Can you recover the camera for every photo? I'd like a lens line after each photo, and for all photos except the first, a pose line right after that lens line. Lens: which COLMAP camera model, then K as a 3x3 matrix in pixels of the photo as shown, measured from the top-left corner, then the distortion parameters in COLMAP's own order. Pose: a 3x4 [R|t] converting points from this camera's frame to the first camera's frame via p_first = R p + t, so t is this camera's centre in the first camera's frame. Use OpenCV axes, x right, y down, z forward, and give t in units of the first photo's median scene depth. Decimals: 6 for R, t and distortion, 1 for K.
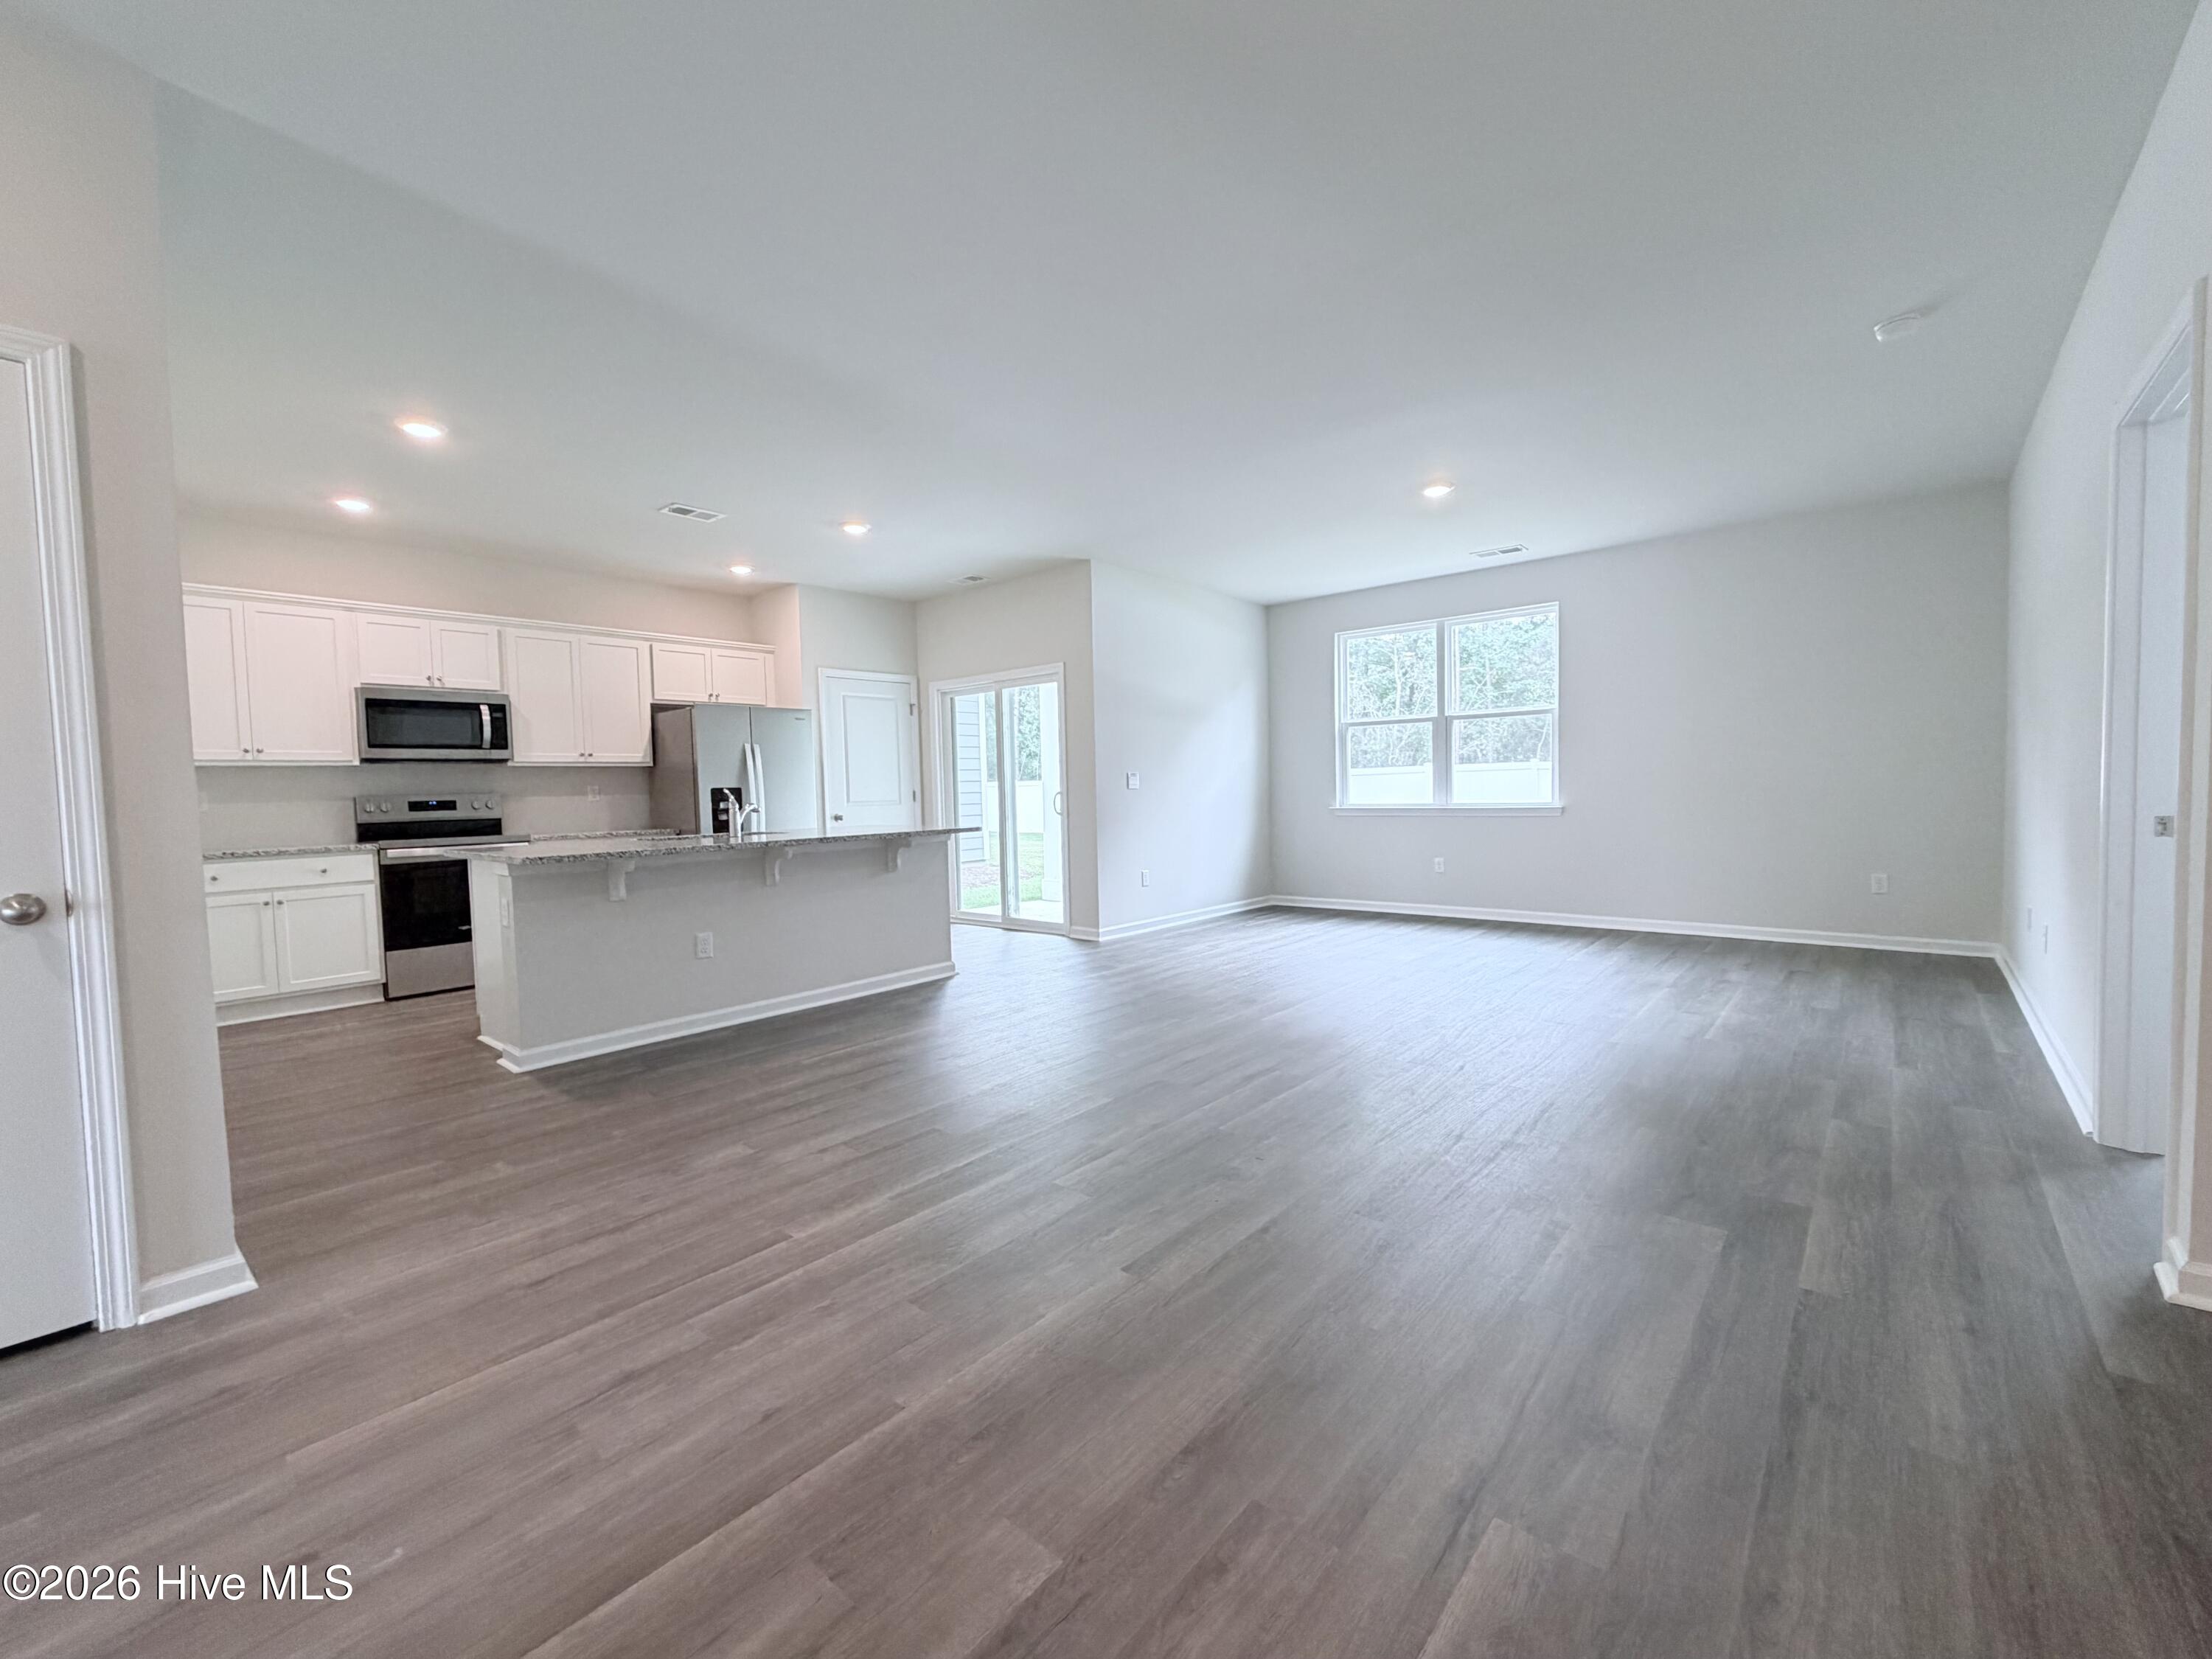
lens RADIAL K [[902.2, 0, 1104.8], [0, 902.2, 825.2], [0, 0, 1]] dist [-0.001090, 0.000414]
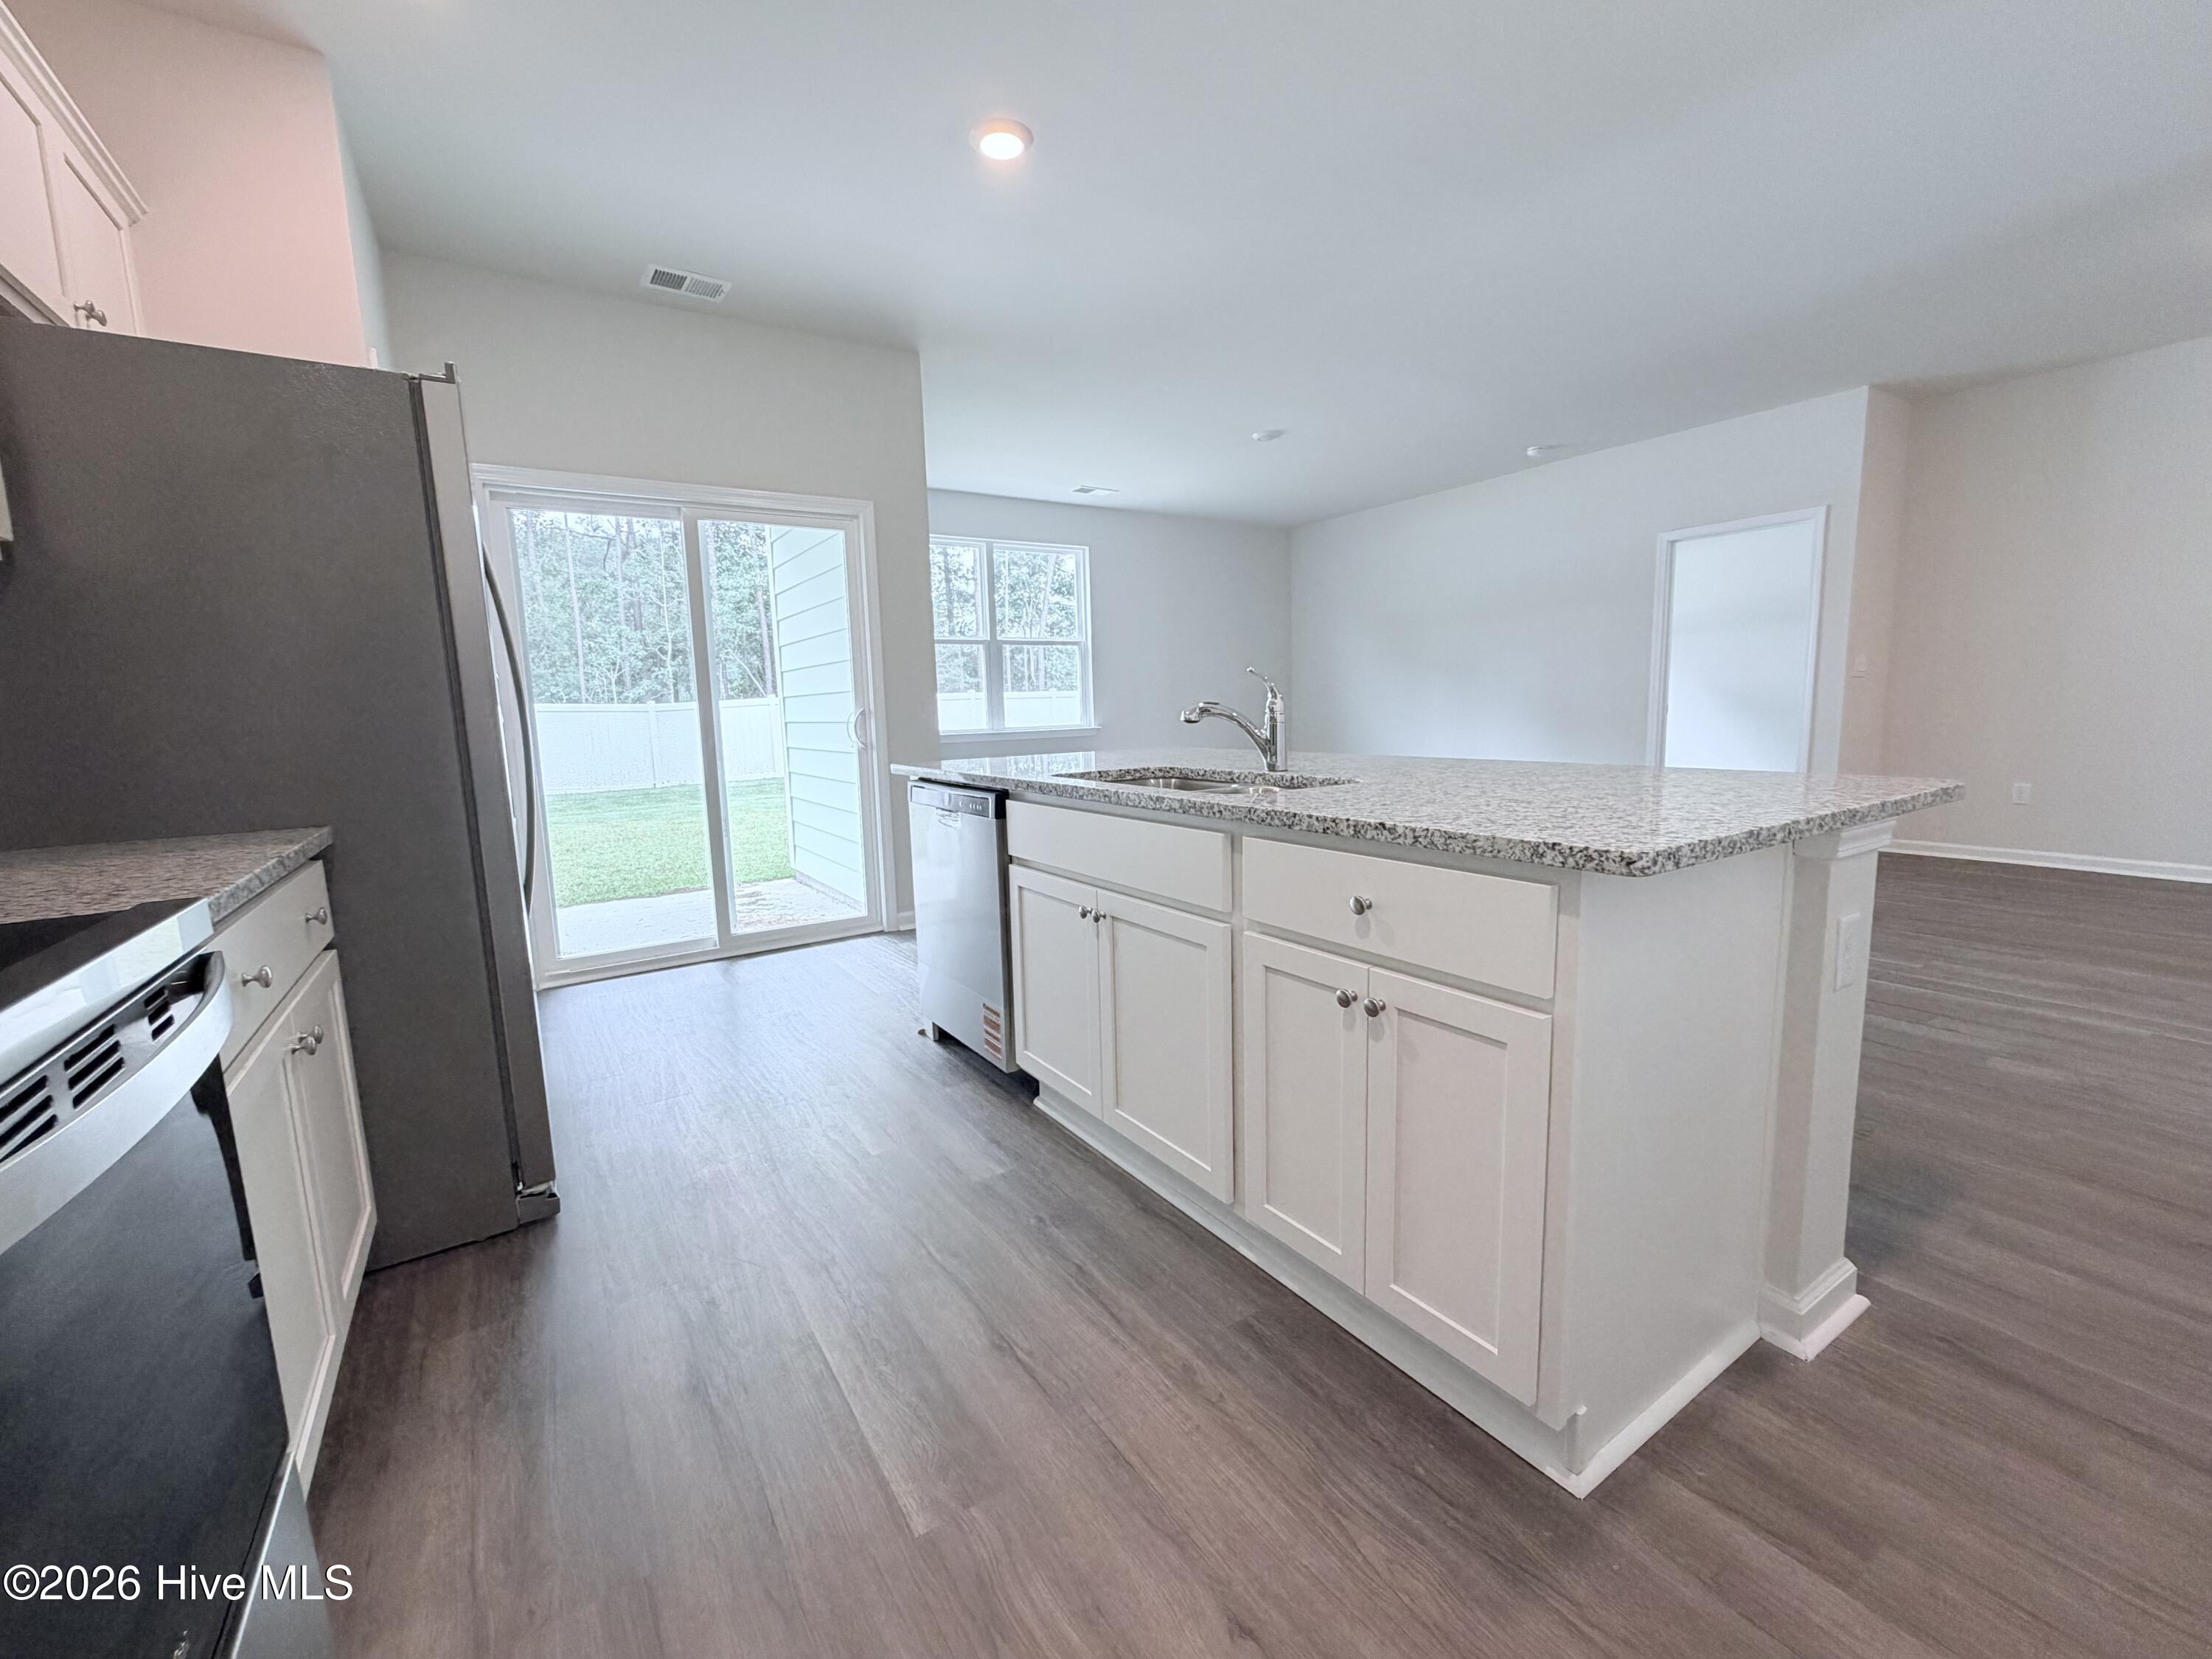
lens RADIAL K [[902.2, 0, 1103.4], [0, 902.2, 830.4], [0, 0, 1]] dist [-0.001090, 0.000414]
pose [[0.288837, -0.114357, 0.950524, -0.728198], [0.067306, 0.992809, 0.098992, -0.004362], [-0.955009, 0.035384, 0.294457, 0.779731]]
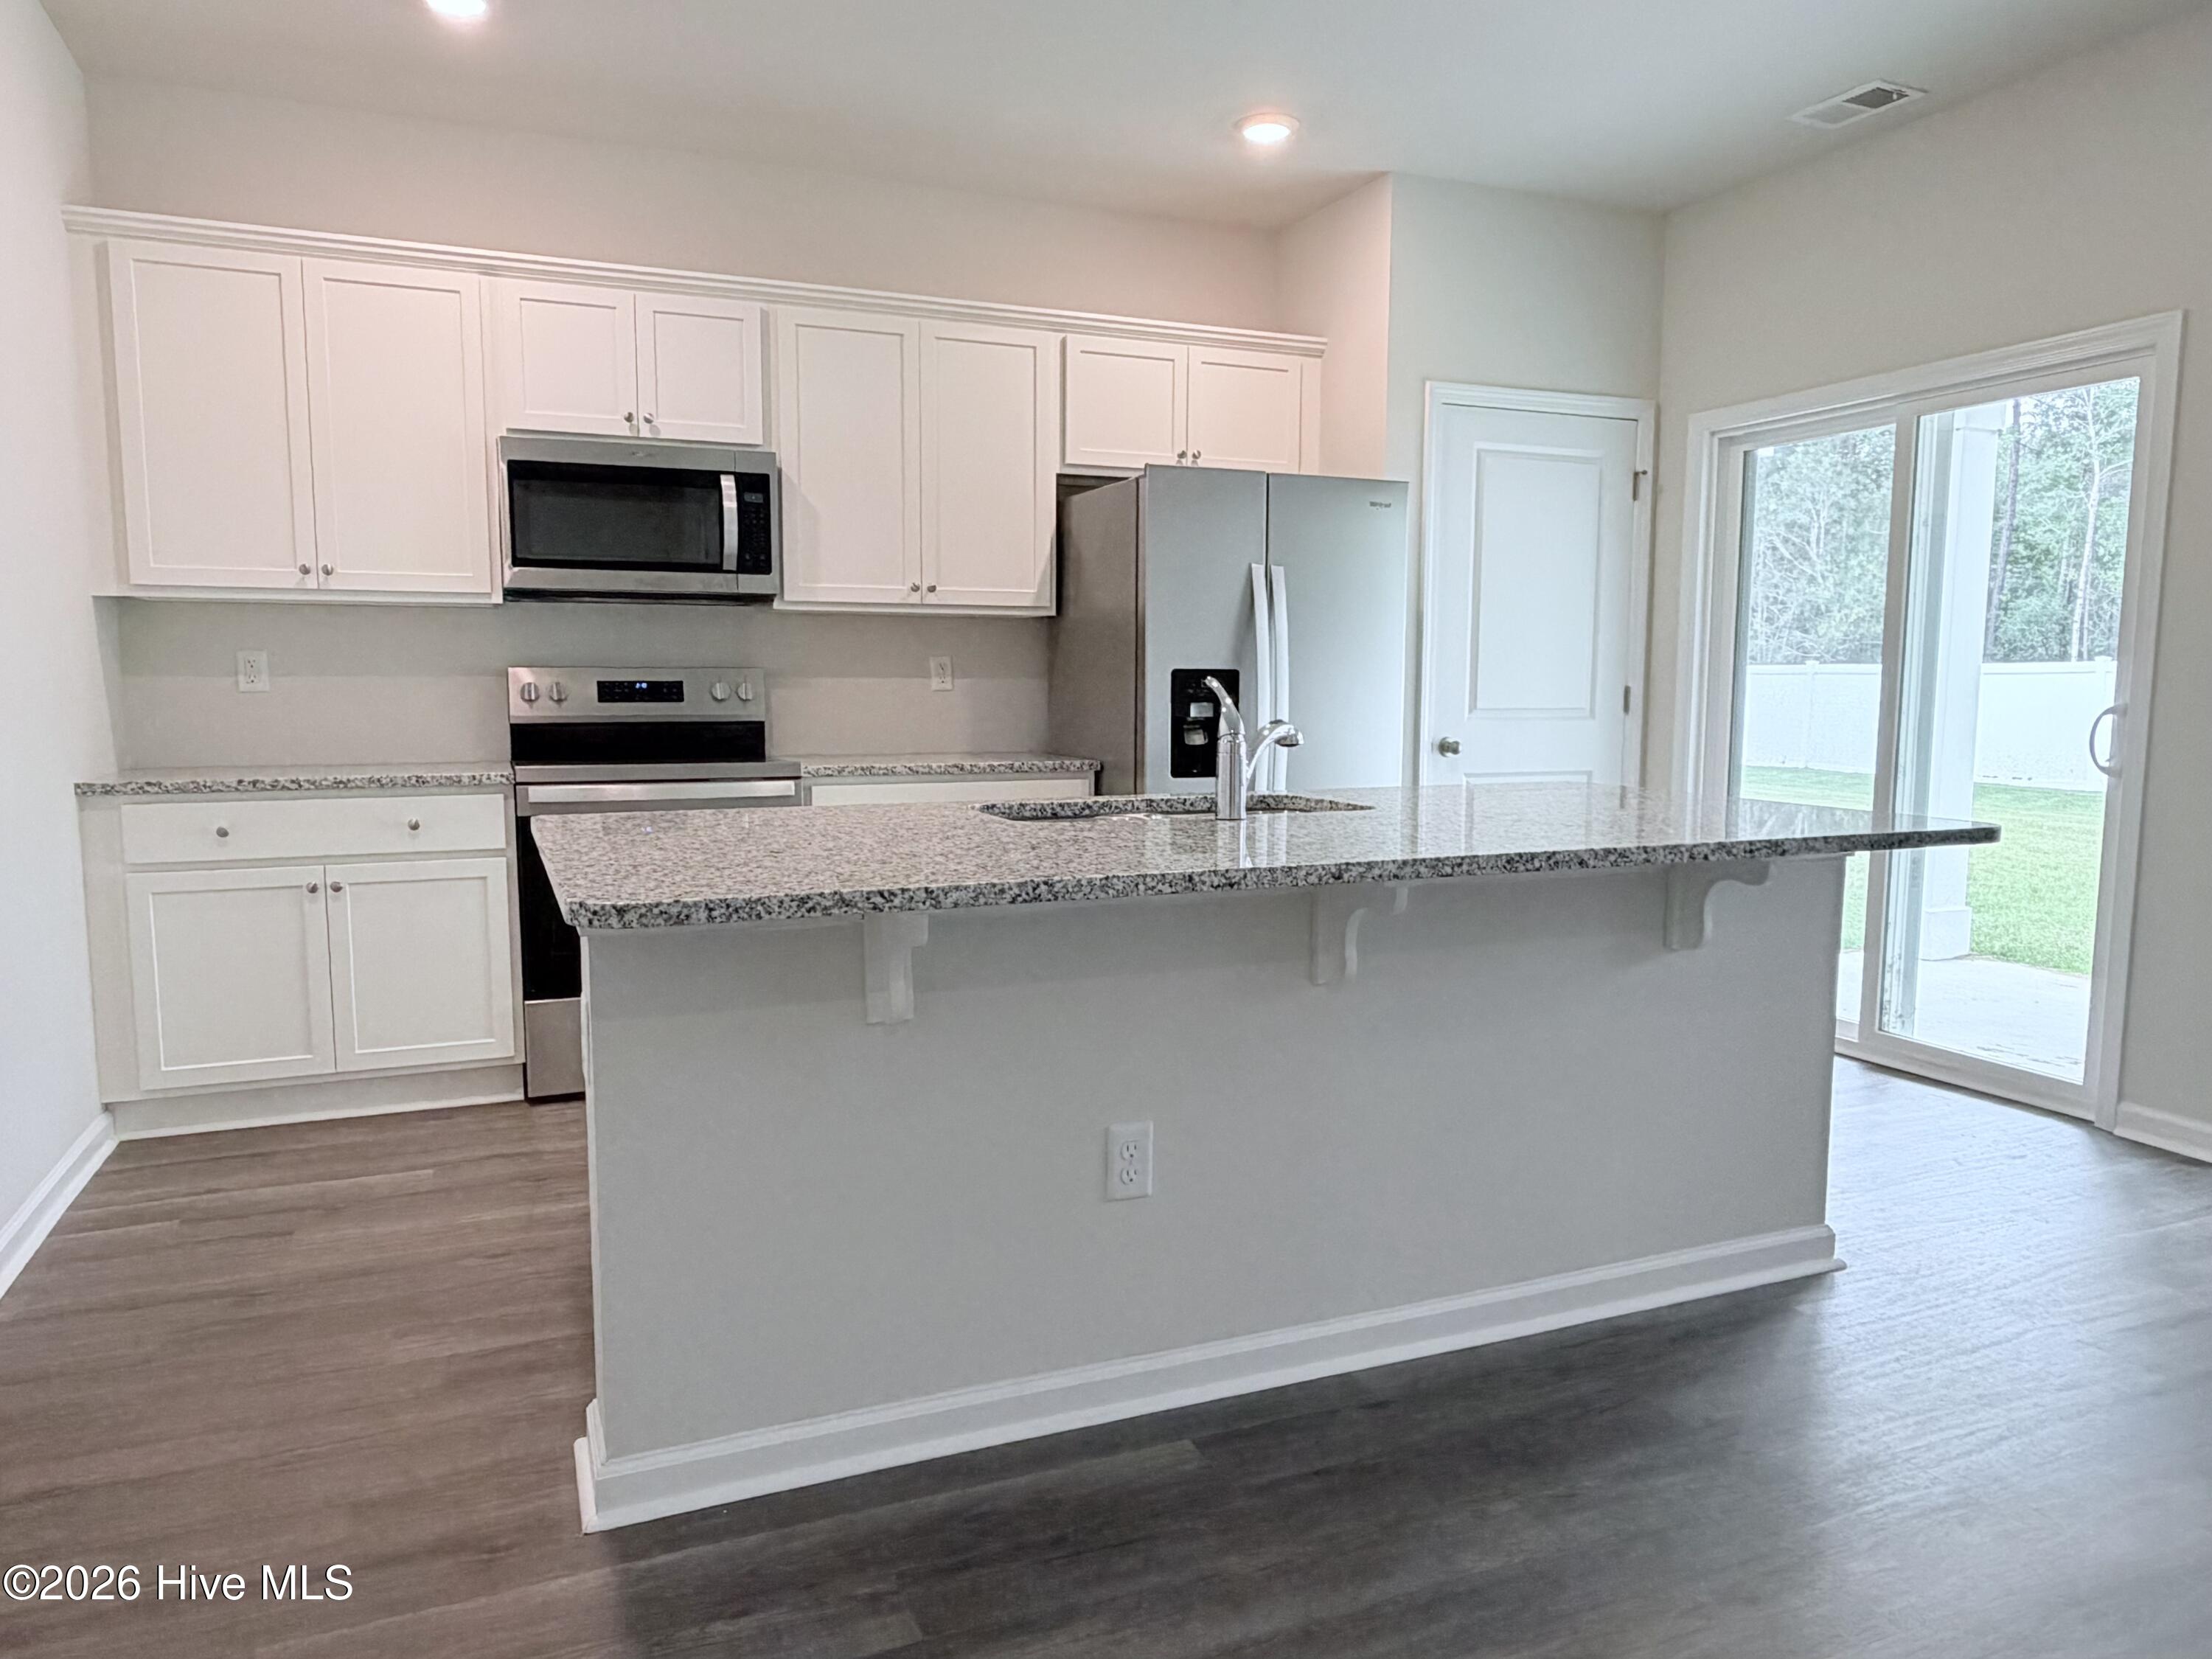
lens RADIAL K [[1453.6, 0, 1089.8], [0, 1453.6, 822.6], [0, 0, 1]] dist [-0.005144, -0.000553]
pose [[0.892511, 0.073711, -0.444961, -0.176087], [-0.045065, 0.996192, 0.074634, -0.019985], [0.448768, -0.046560, 0.892435, 0.401778]]
